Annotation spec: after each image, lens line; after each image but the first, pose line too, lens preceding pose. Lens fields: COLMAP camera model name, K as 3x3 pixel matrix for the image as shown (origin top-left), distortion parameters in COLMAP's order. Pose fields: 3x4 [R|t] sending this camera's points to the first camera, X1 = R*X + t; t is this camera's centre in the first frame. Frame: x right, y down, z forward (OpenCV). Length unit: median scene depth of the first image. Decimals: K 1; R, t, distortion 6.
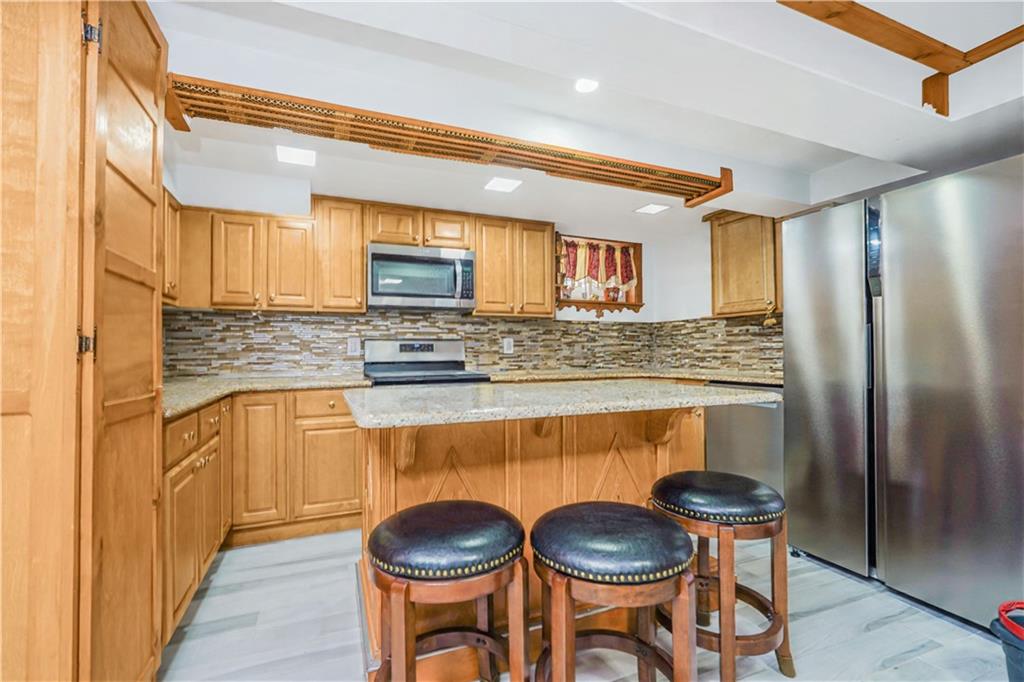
lens RADIAL K [[449.7, 0, 511.1], [0, 449.7, 348.1], [0, 0, 1]] dist [-0.010341, 0.004409]
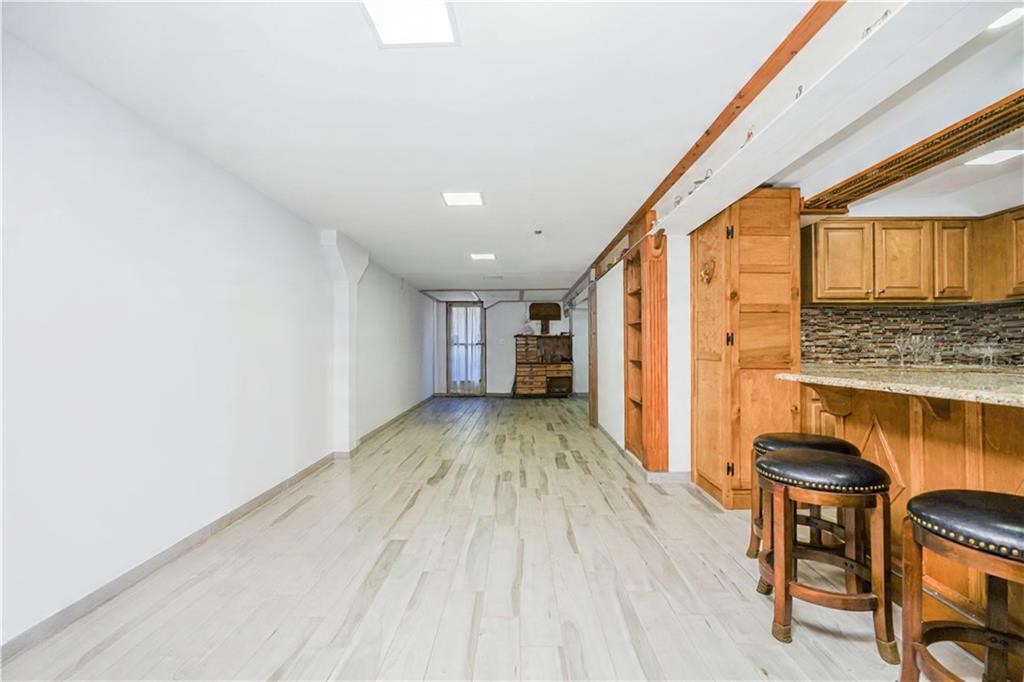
lens RADIAL K [[449.7, 0, 510.5], [0, 449.7, 340.7], [0, 0, 1]] dist [-0.010341, 0.004409]
pose [[-0.398464, -0.009616, -0.917133, 0.750503], [0.015570, 0.999730, -0.017247, 0.010087], [0.917052, -0.021152, -0.398207, 0.271708]]
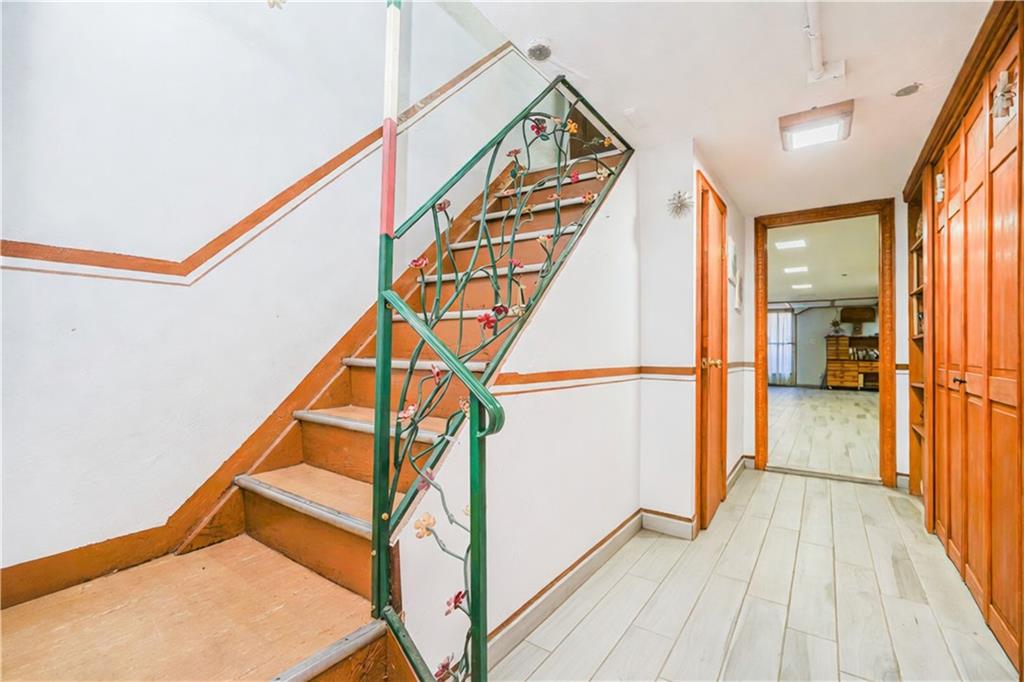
lens RADIAL K [[449.7, 0, 517.9], [0, 449.7, 342.9], [0, 0, 1]] dist [-0.010341, 0.004409]
pose [[-0.840938, -0.007654, -0.541077, 1.475474], [0.001884, 0.999852, -0.017072, 0.023236], [0.541128, -0.015376, -0.840800, 0.570269]]
